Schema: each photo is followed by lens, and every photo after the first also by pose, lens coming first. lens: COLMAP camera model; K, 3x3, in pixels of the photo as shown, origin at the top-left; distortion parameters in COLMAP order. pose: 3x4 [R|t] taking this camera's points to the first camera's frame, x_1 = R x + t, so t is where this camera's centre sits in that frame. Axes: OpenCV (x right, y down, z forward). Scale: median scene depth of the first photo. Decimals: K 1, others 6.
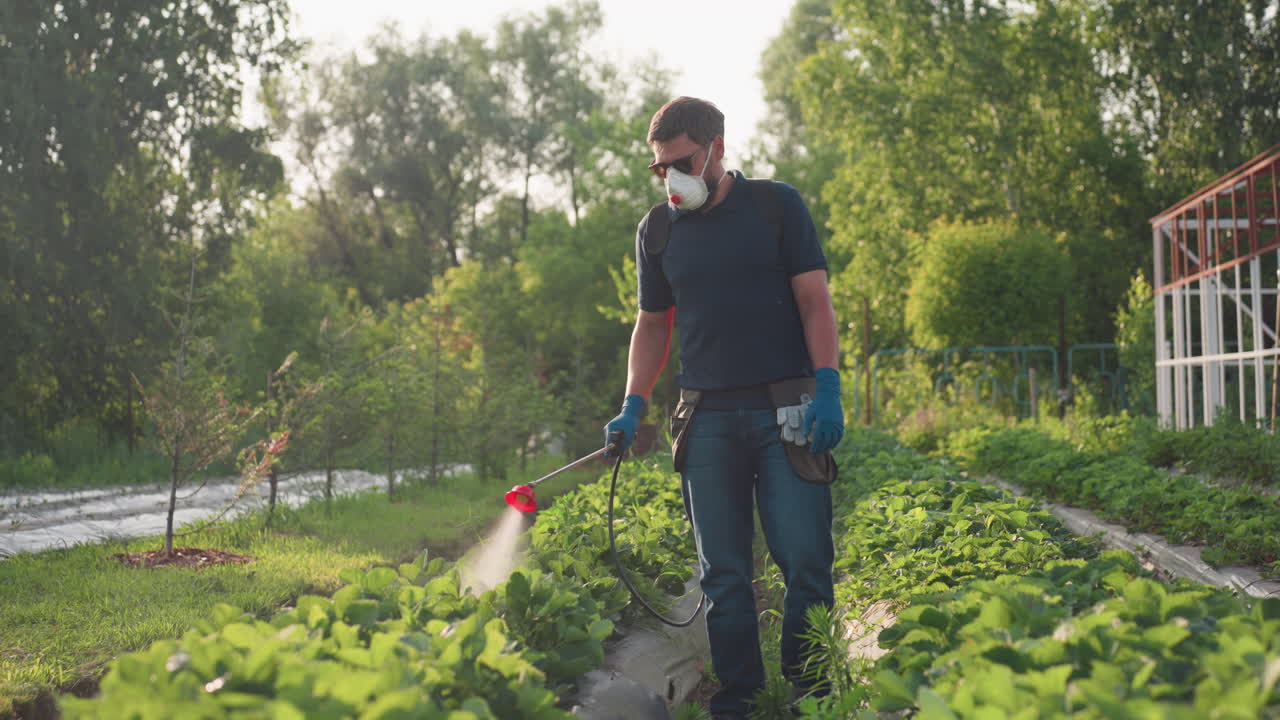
lens RADIAL K [[1596.9, 0, 640.0], [0, 1596.9, 360.0], [0, 0, 1]] dist [-0.003759, 0.021166]
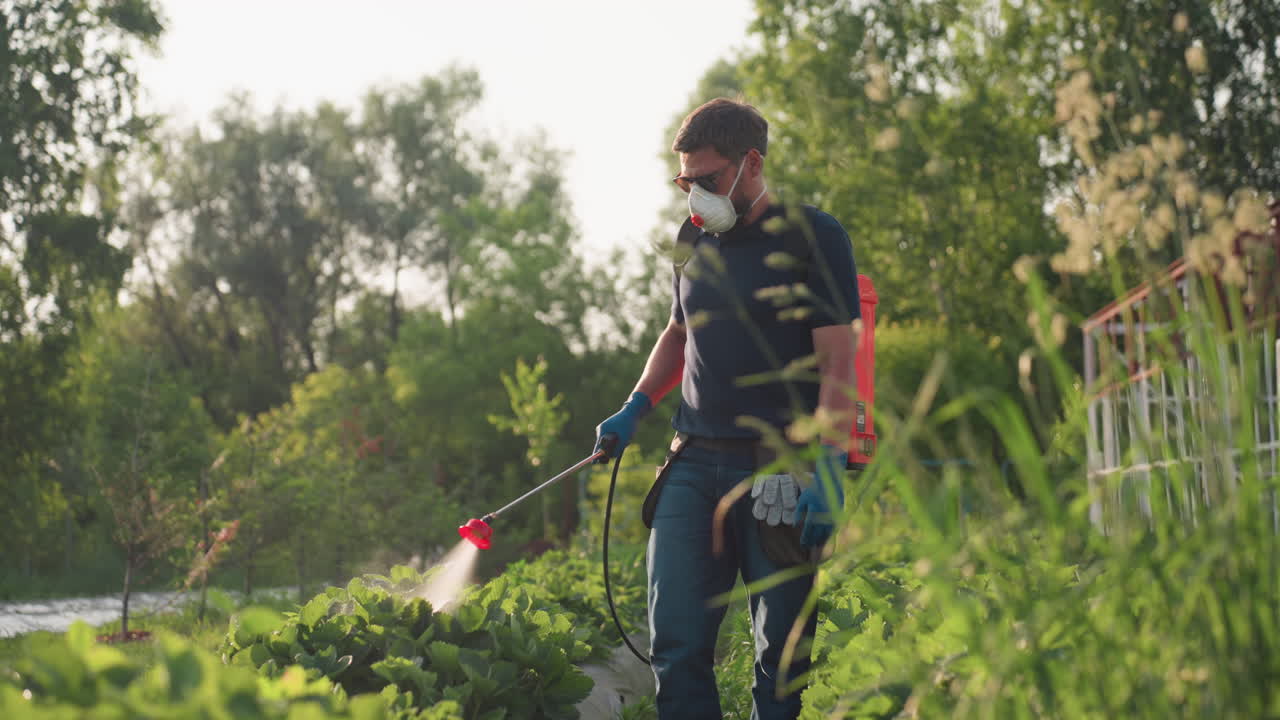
lens RADIAL K [[1113.1, 0, 640.0], [0, 1113.1, 360.0], [0, 0, 1]] dist [0.005244, 0.000789]
pose [[0.999759, 0.003926, 0.021607, 0.049283], [-0.002661, 0.998299, -0.058235, -0.030865], [-0.021799, 0.058163, 0.998069, 0.393493]]
